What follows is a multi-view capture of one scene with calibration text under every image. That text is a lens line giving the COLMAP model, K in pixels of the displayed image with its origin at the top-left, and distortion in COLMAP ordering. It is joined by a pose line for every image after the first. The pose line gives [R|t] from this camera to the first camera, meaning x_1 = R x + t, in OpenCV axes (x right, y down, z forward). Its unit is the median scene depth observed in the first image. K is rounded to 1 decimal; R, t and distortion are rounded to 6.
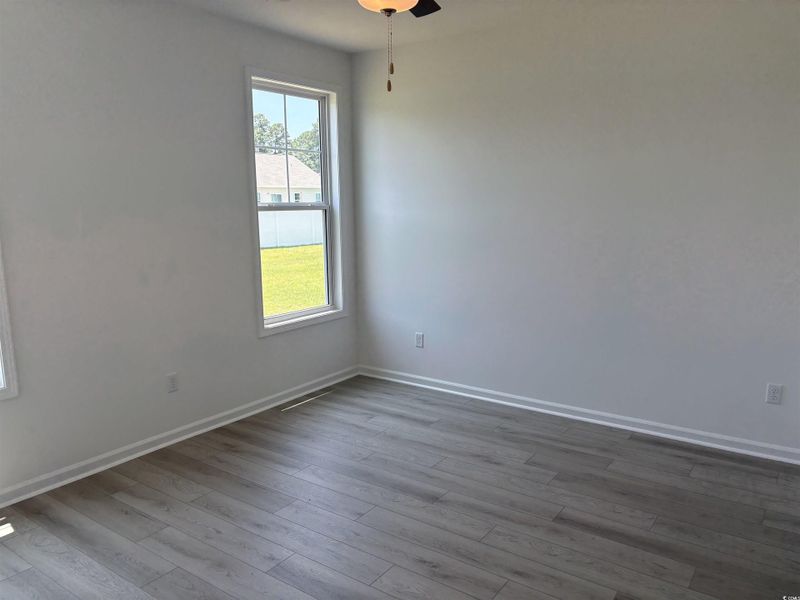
lens RADIAL K [[607.6, 0, 400.0], [0, 607.6, 300.0], [0, 0, 1]] dist [0.001871, -0.001340]
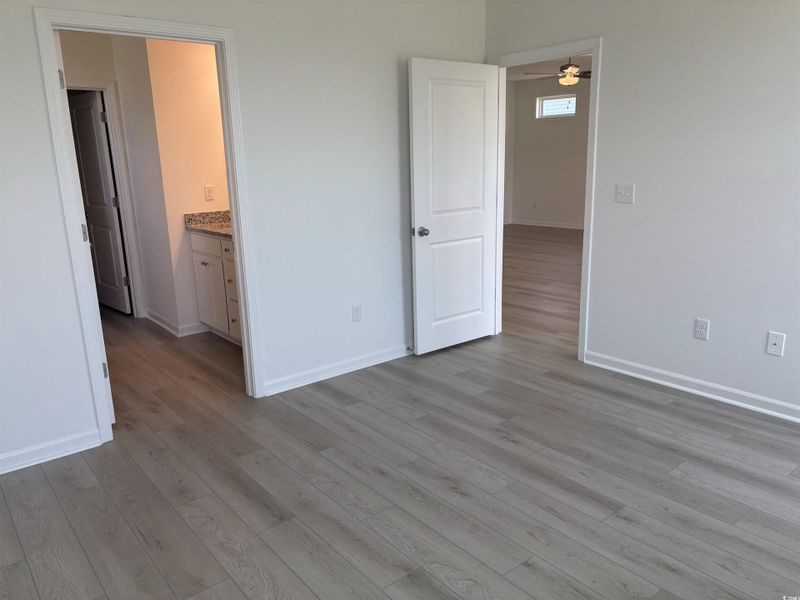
lens RADIAL K [[607.6, 0, 400.0], [0, 607.6, 300.0], [0, 0, 1]] dist [0.001871, -0.001340]
pose [[-0.963673, -0.030162, 0.265376, -0.108280], [0.076321, 0.921074, 0.381835, -0.231161], [-0.255948, 0.388218, -0.885312, 1.646095]]
